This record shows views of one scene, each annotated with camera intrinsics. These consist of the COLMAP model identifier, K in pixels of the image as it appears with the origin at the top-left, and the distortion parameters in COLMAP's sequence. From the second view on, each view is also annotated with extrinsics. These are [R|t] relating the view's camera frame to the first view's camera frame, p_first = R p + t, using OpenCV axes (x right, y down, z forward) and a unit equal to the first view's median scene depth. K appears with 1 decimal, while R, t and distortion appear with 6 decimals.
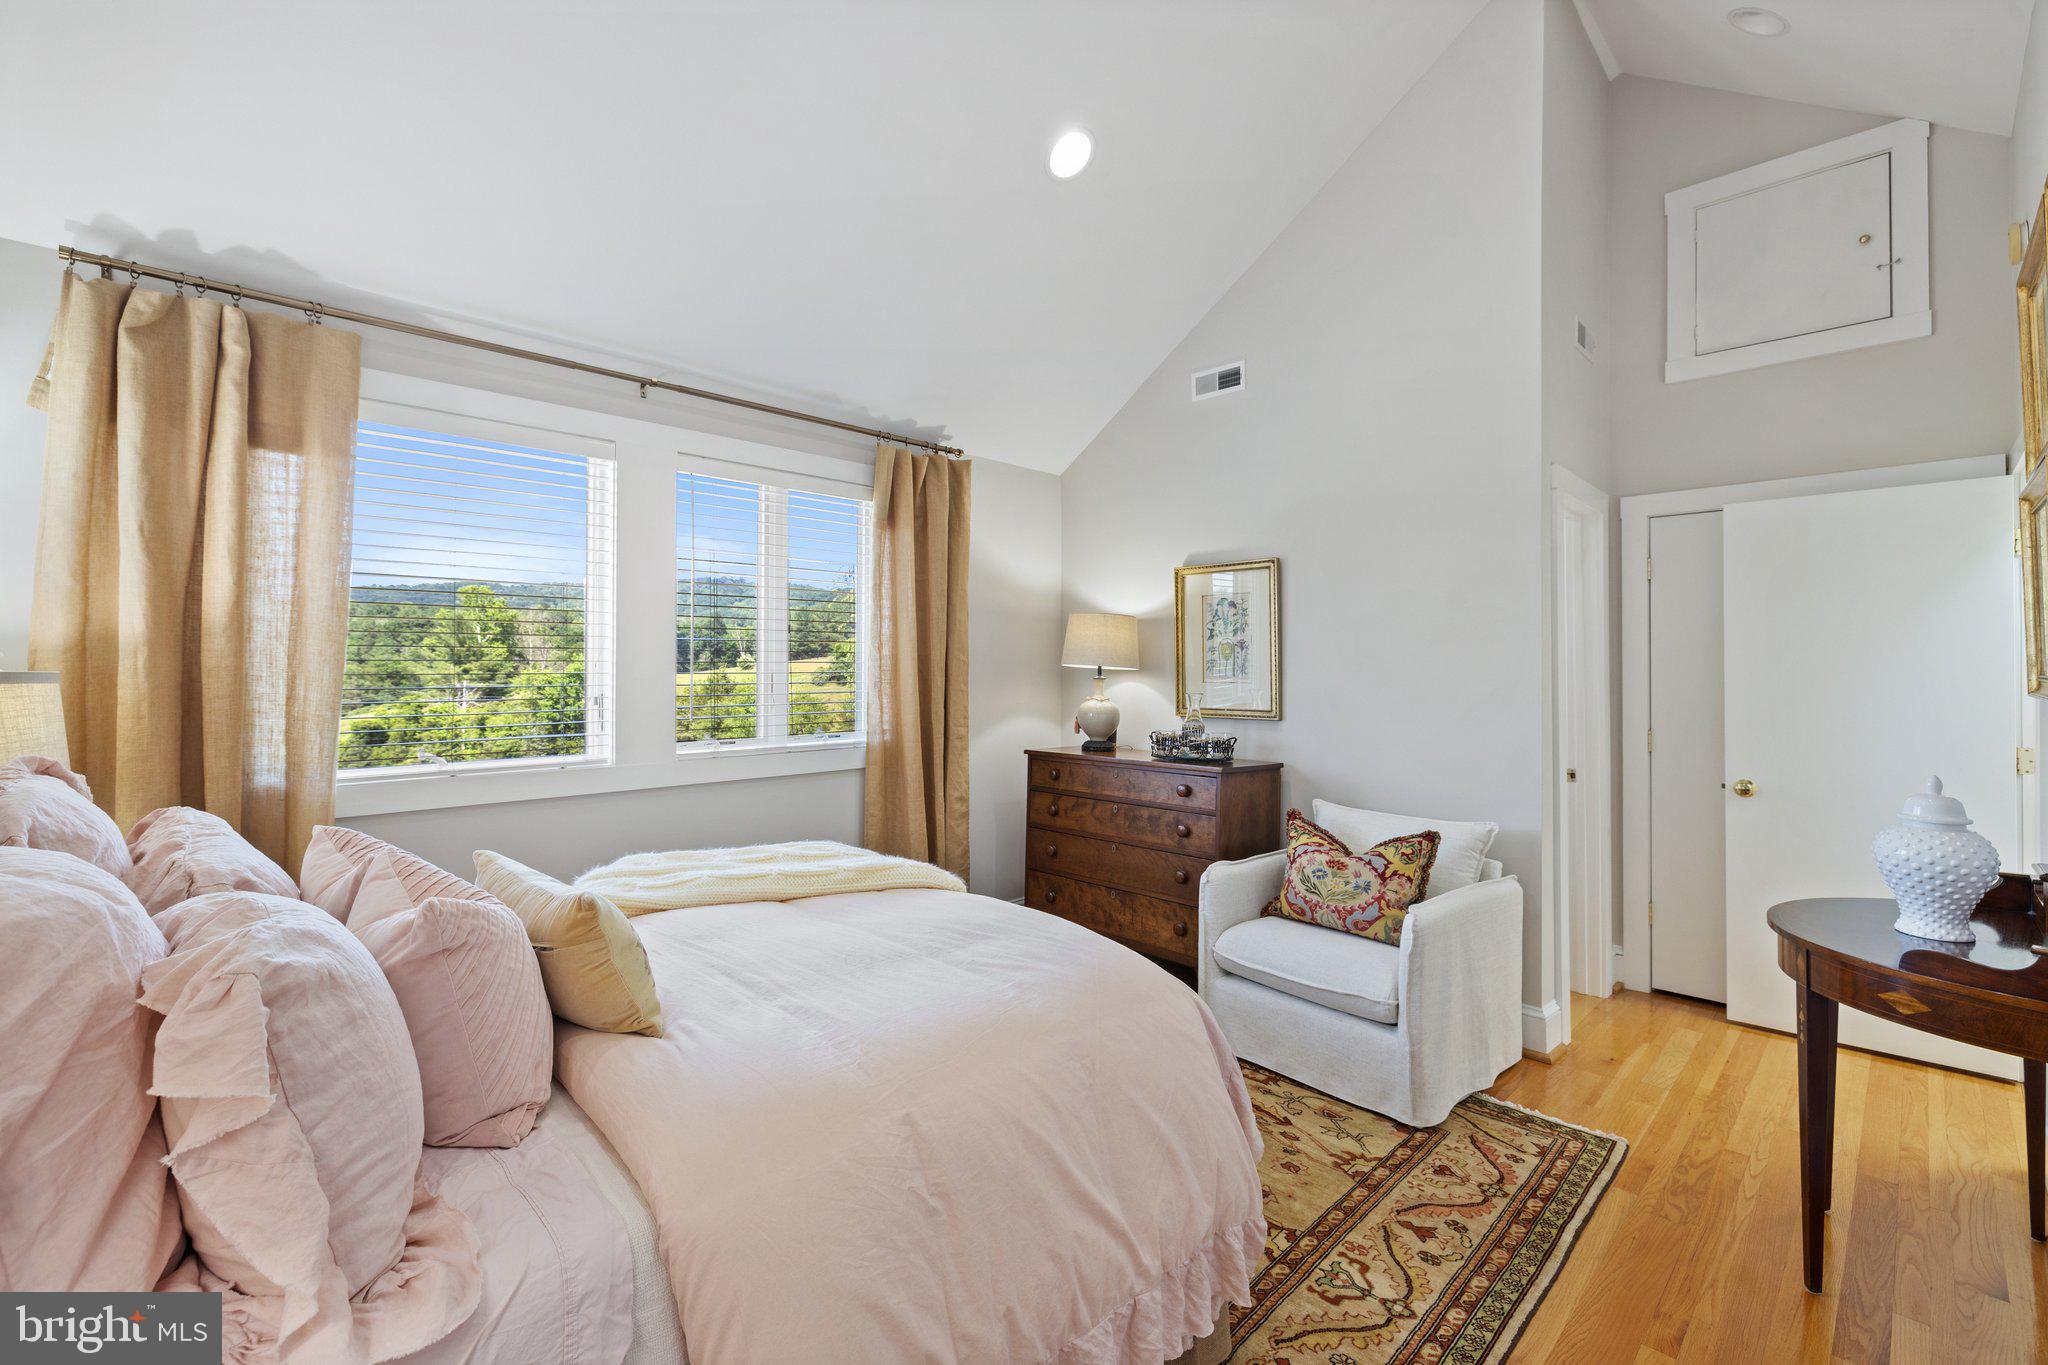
lens RADIAL K [[880.0, 0, 1001.1], [0, 880.0, 667.5], [0, 0, 1]] dist [0.000827, 0.000081]
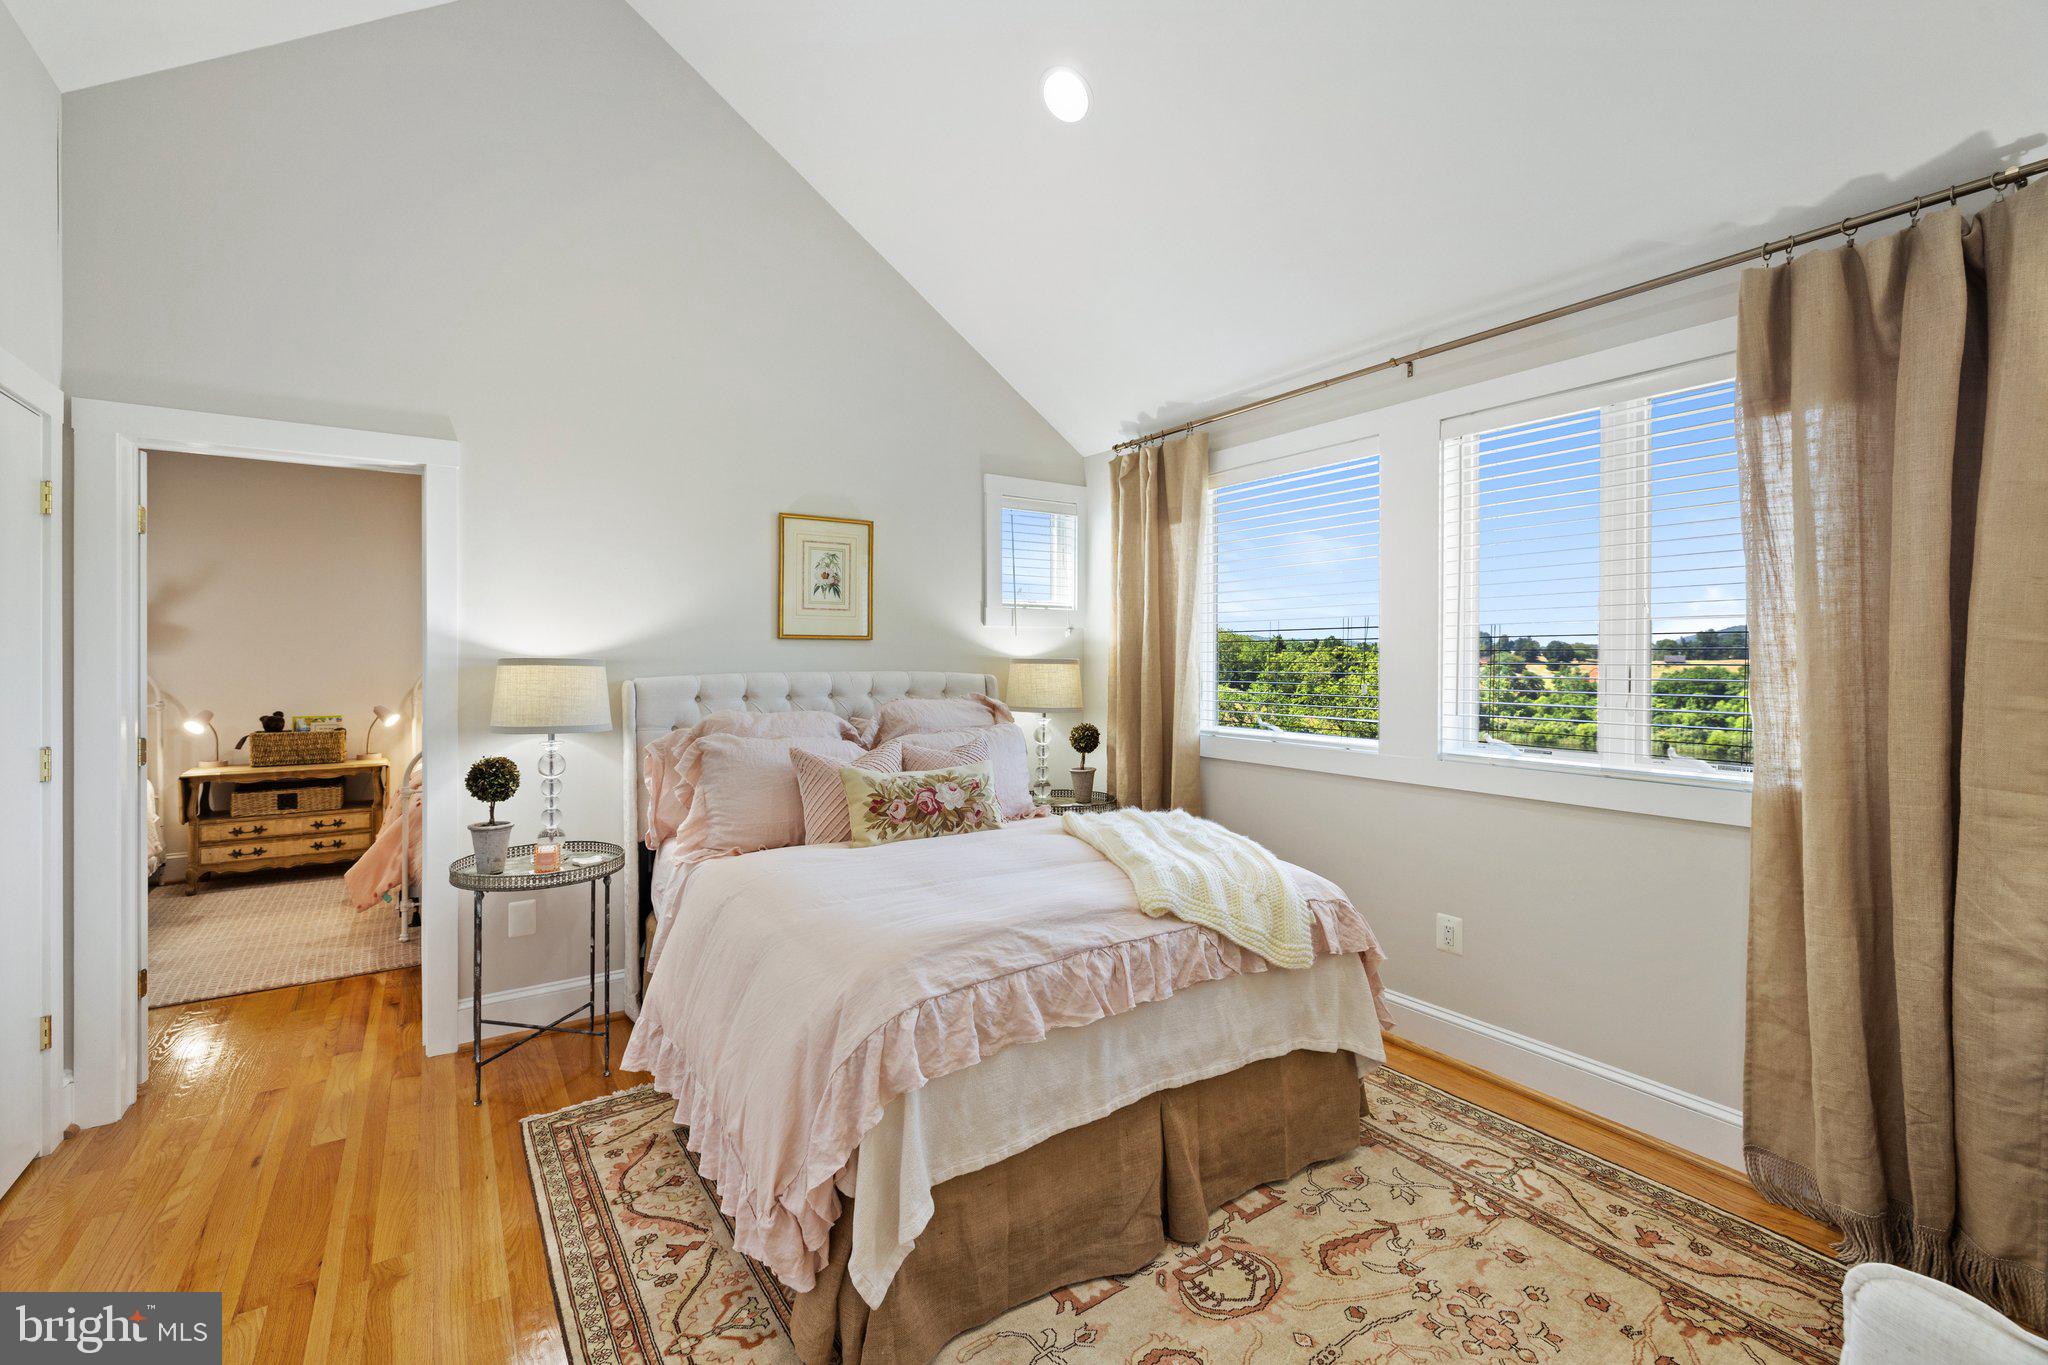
lens RADIAL K [[877.2, 0, 995.7], [0, 877.2, 664.8], [0, 0, 1]] dist [-0.000095, -0.000030]
pose [[-0.193696, 0.005547, -0.981046, 0.859583], [-0.004635, 0.999968, 0.006569, 0.005220], [0.981051, 0.005820, -0.193664, 1.029938]]
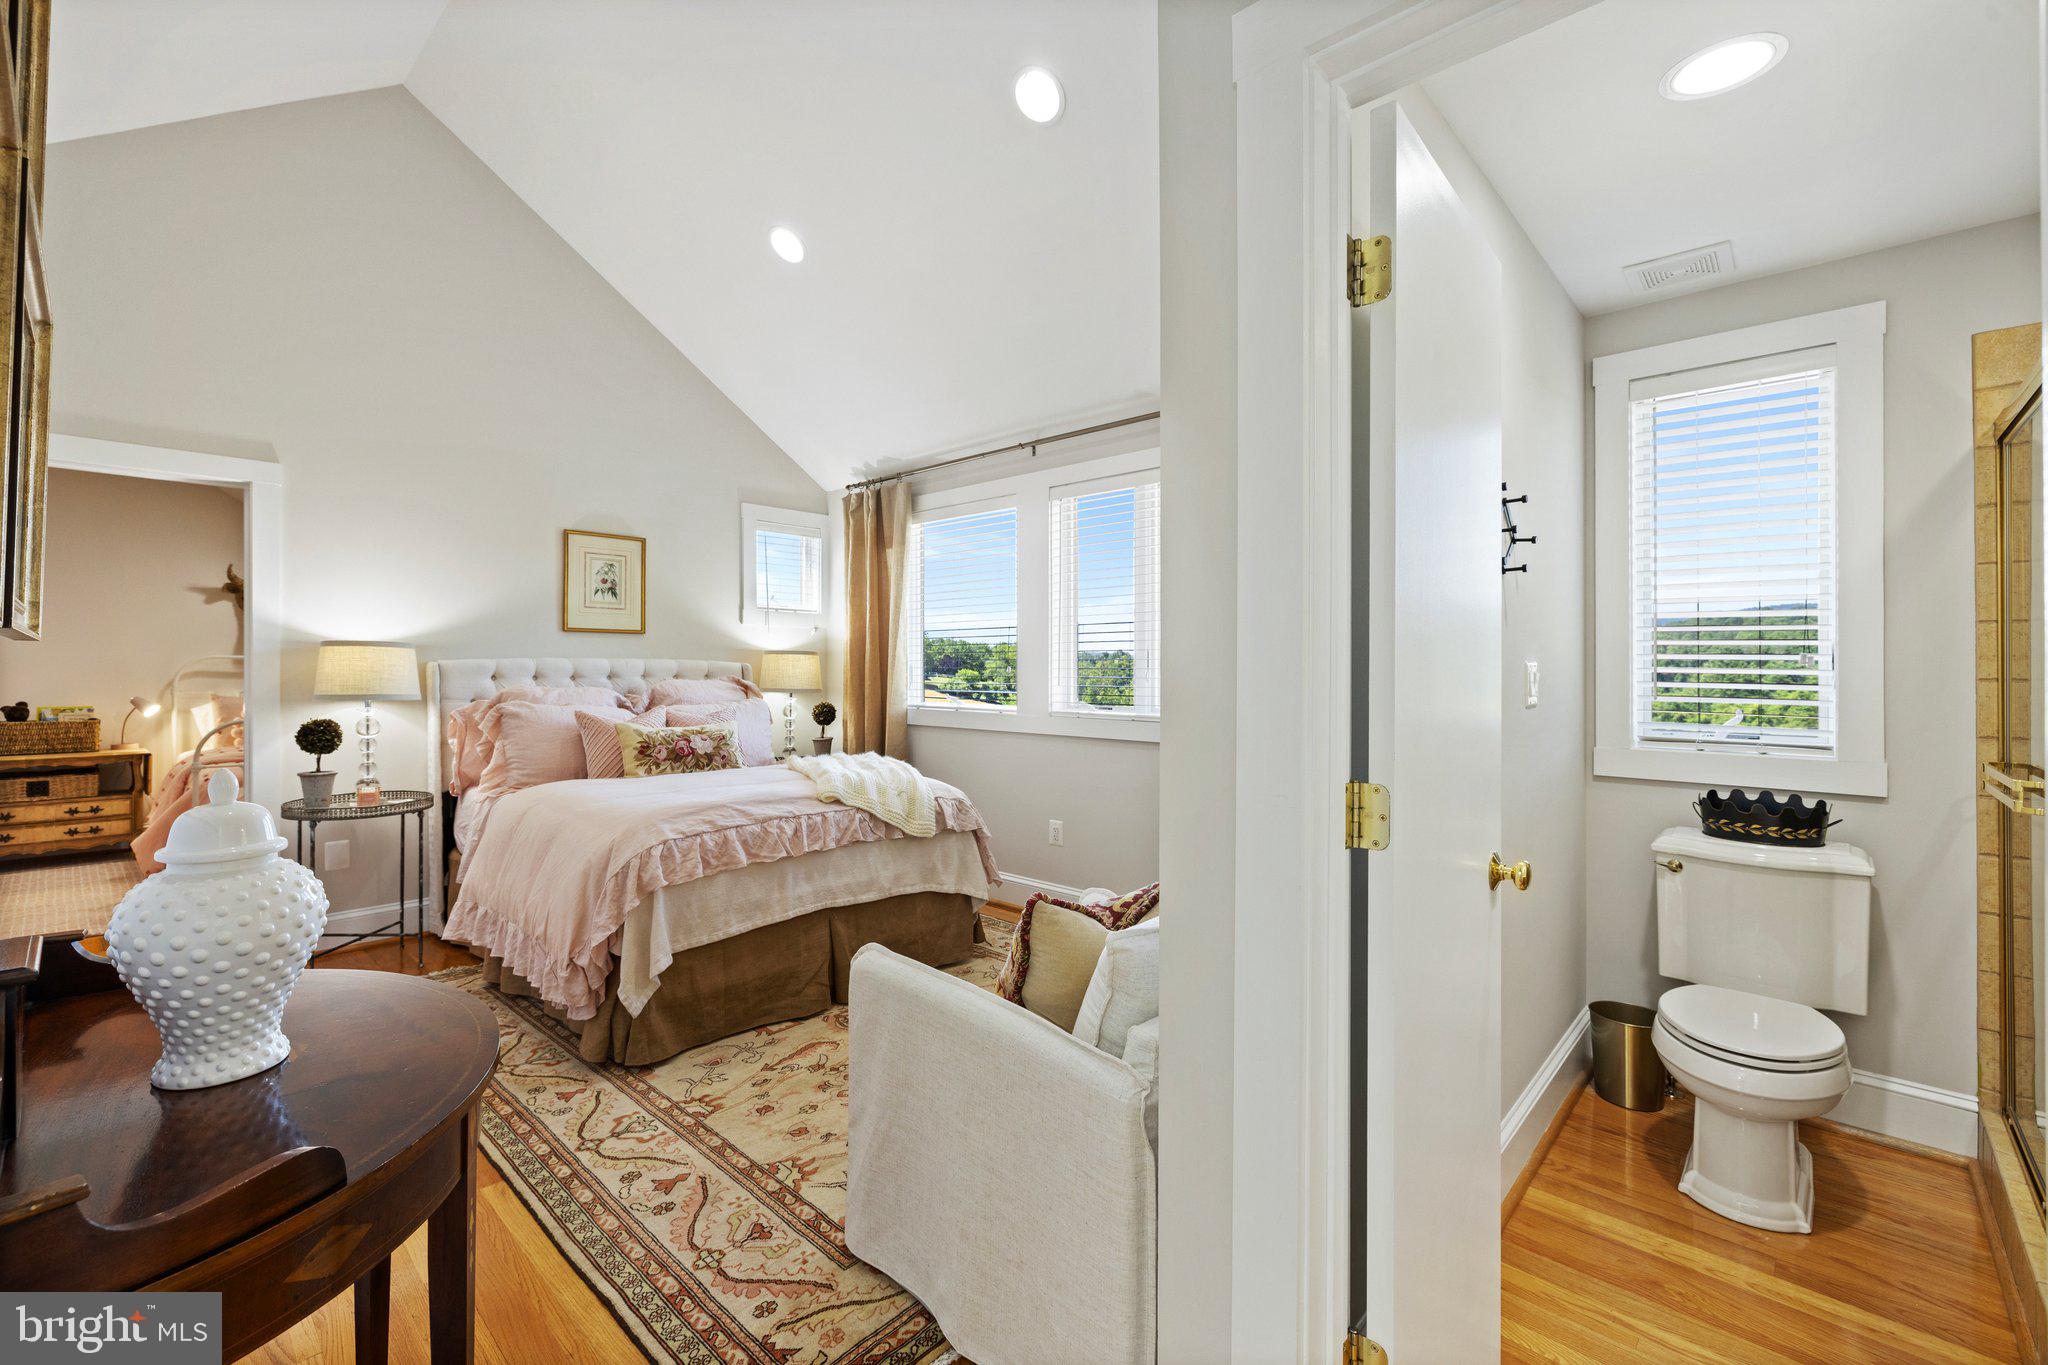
lens RADIAL K [[876.3, 0, 1007.1], [0, 876.3, 680.2], [0, 0, 1]] dist [-0.004077, -0.000221]
pose [[0.041082, 0.010376, -0.999102, 1.377031], [-0.006715, 0.999926, 0.010109, 0.053615], [0.999133, 0.006294, 0.041148, 1.248435]]
